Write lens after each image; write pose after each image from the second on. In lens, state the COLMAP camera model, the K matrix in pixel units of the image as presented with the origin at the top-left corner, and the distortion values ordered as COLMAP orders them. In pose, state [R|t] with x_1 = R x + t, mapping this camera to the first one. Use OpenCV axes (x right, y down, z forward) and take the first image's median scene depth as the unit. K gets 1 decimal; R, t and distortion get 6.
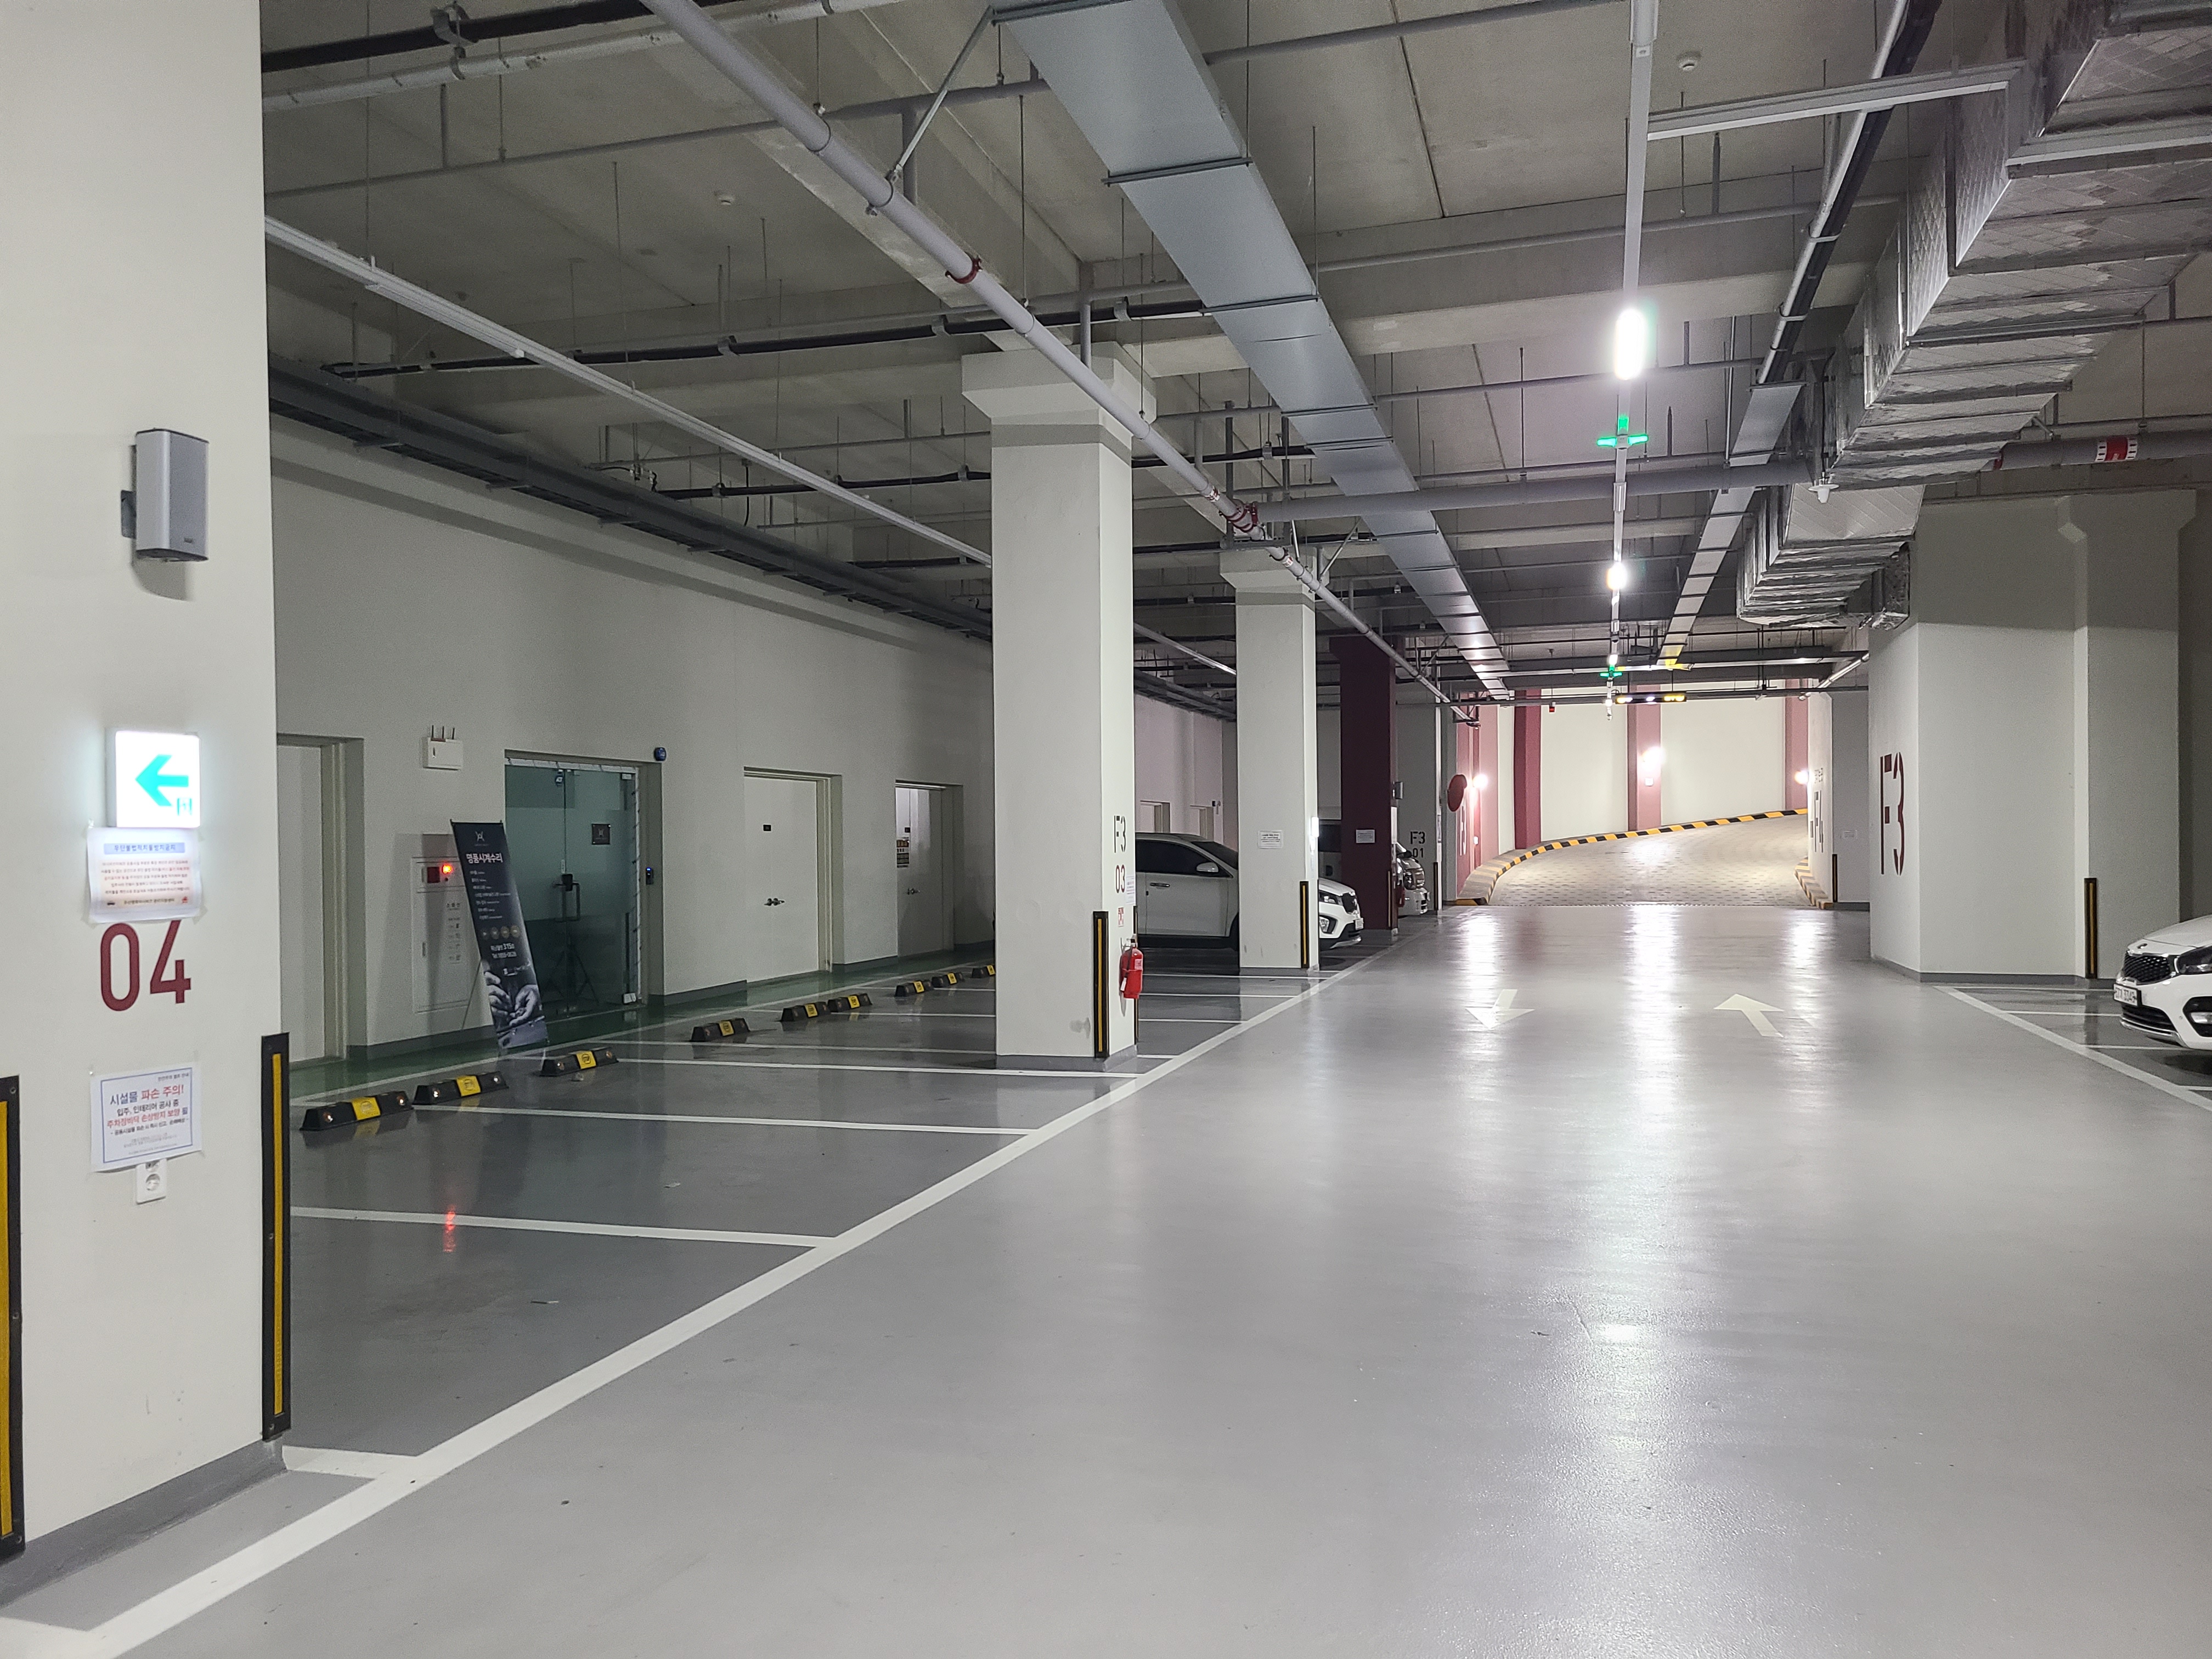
lens RADIAL K [[1658.2, 0, 1091.9], [0, 1658.2, 823.2], [0, 0, 1]] dist [0.075471, -0.067460]
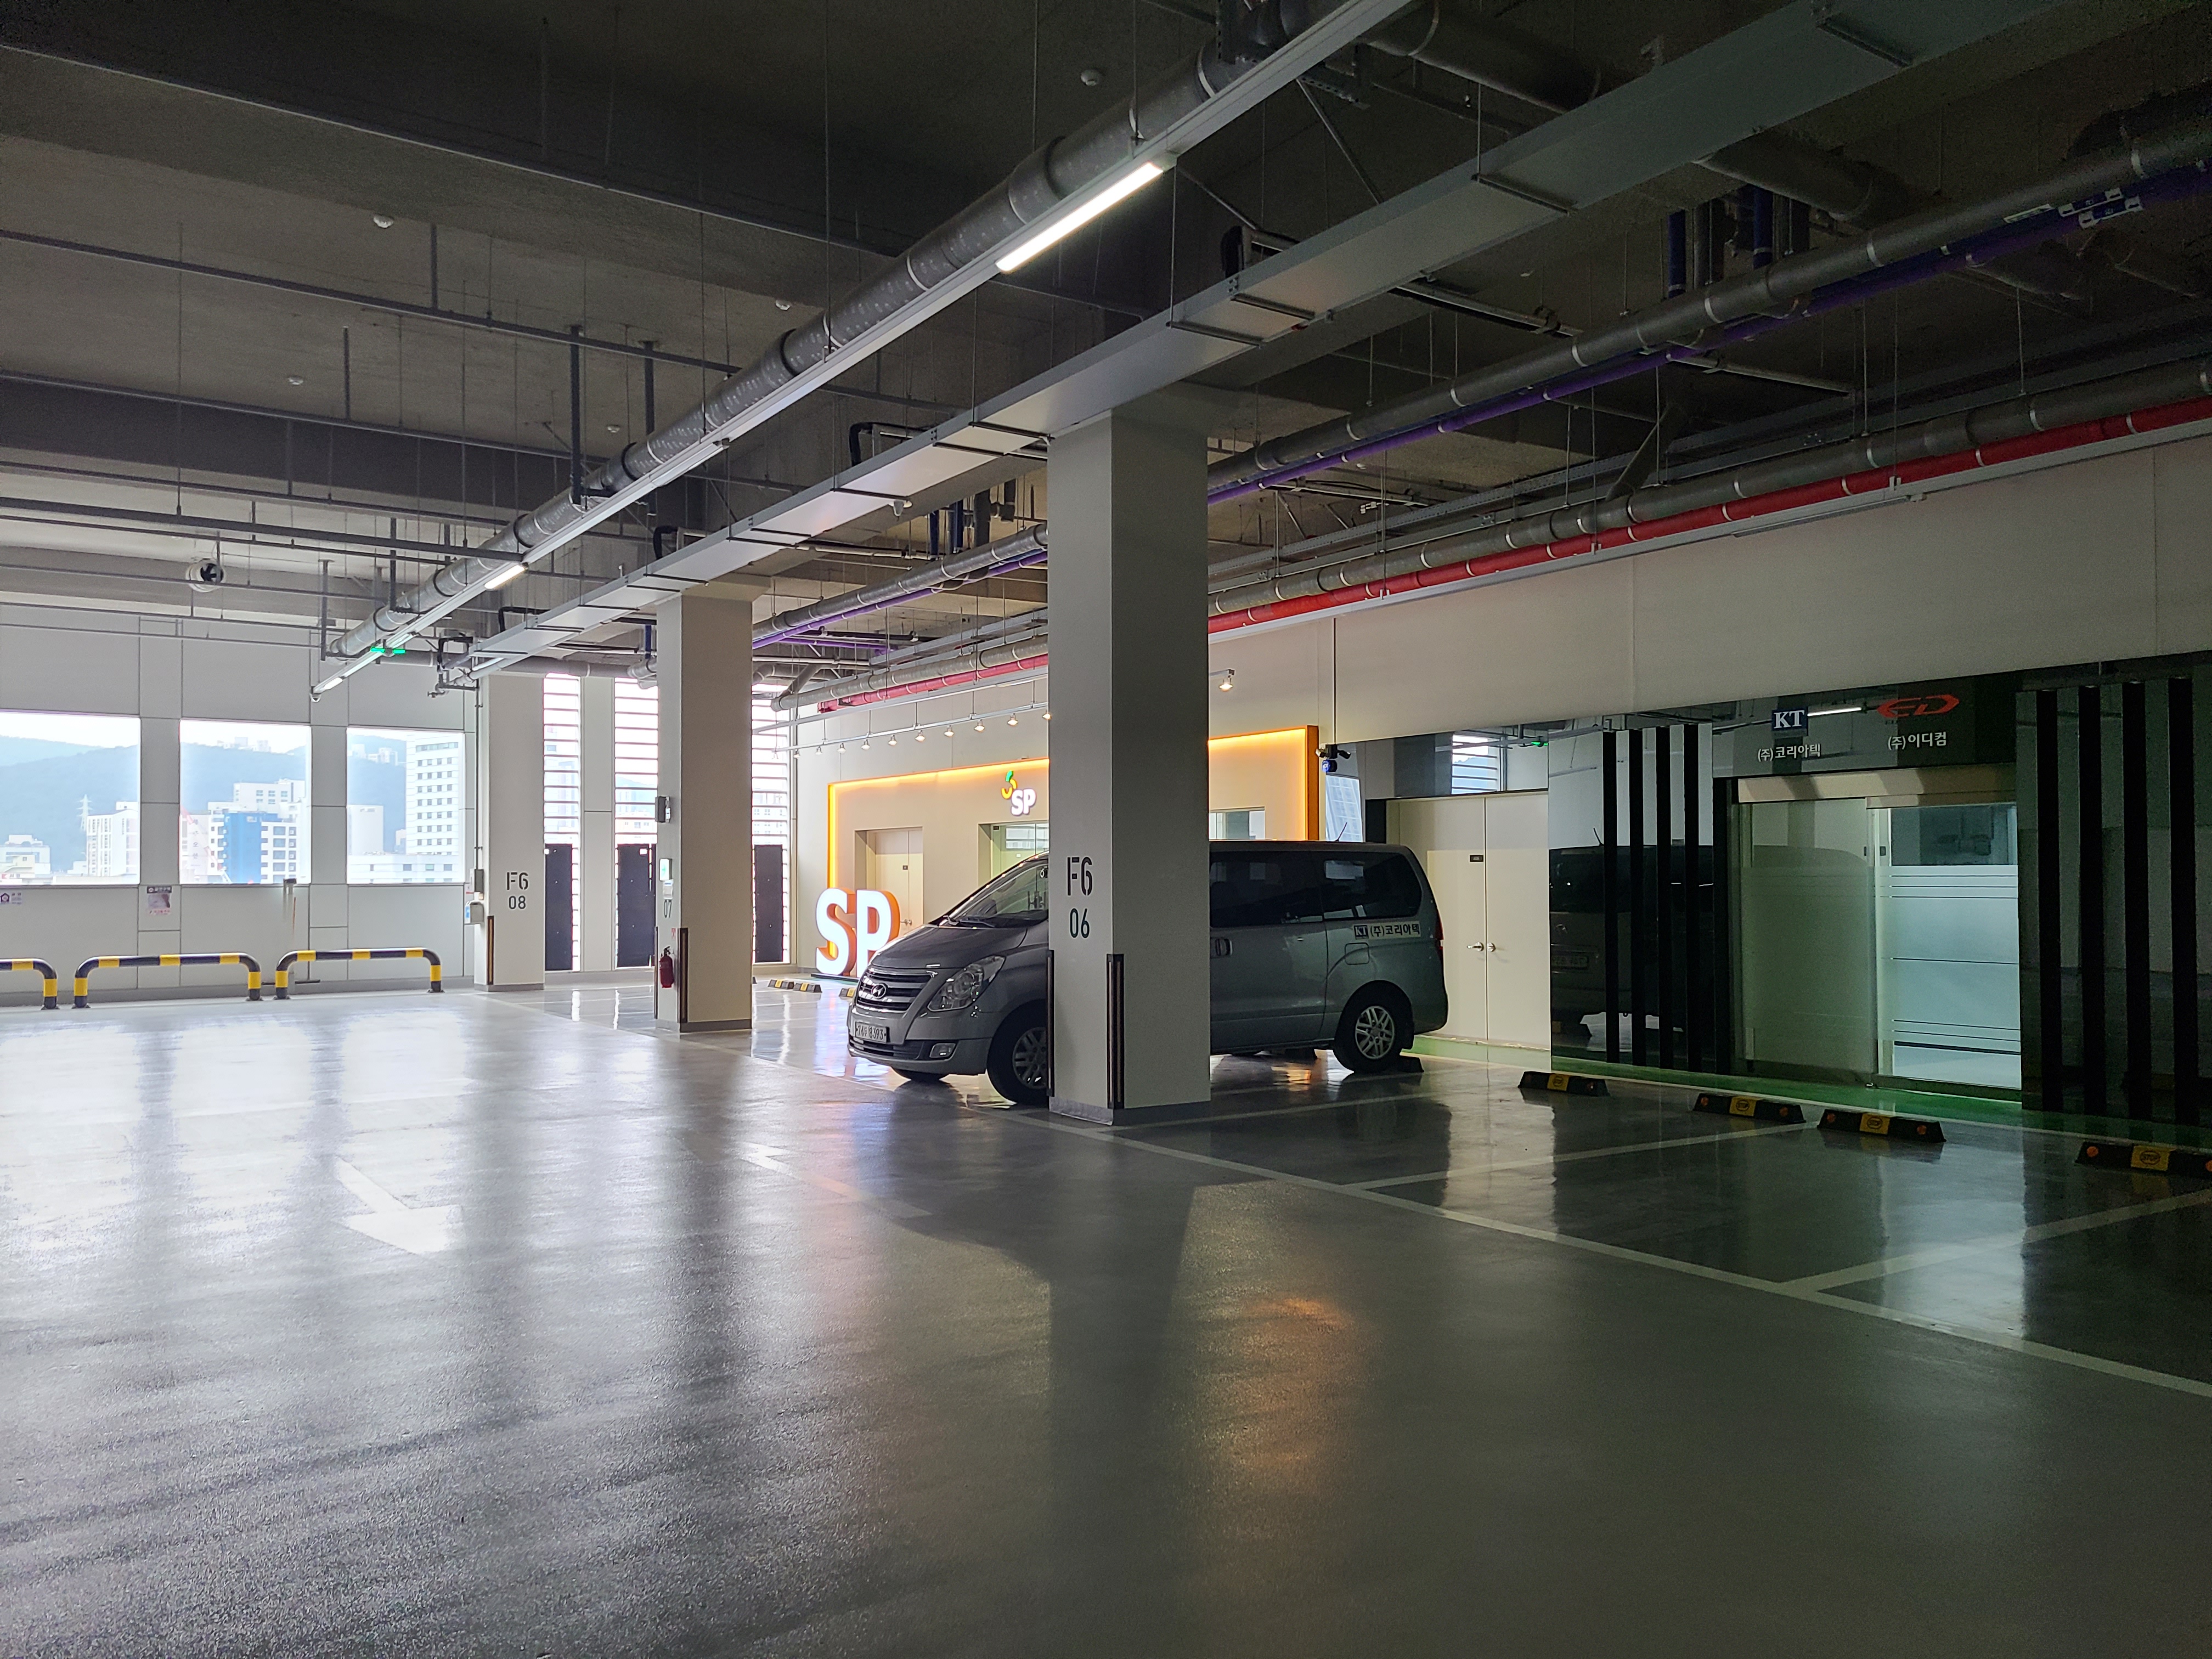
lens RADIAL K [[1655.4, 0, 1106.0], [0, 1655.4, 829.5], [0, 0, 1]] dist [0.079093, -0.053533]
pose [[-0.623684, -0.014137, -0.781549, 0.579024], [0.018980, 0.999268, -0.033222, 0.006039], [0.781446, -0.035554, -0.622959, 0.985128]]
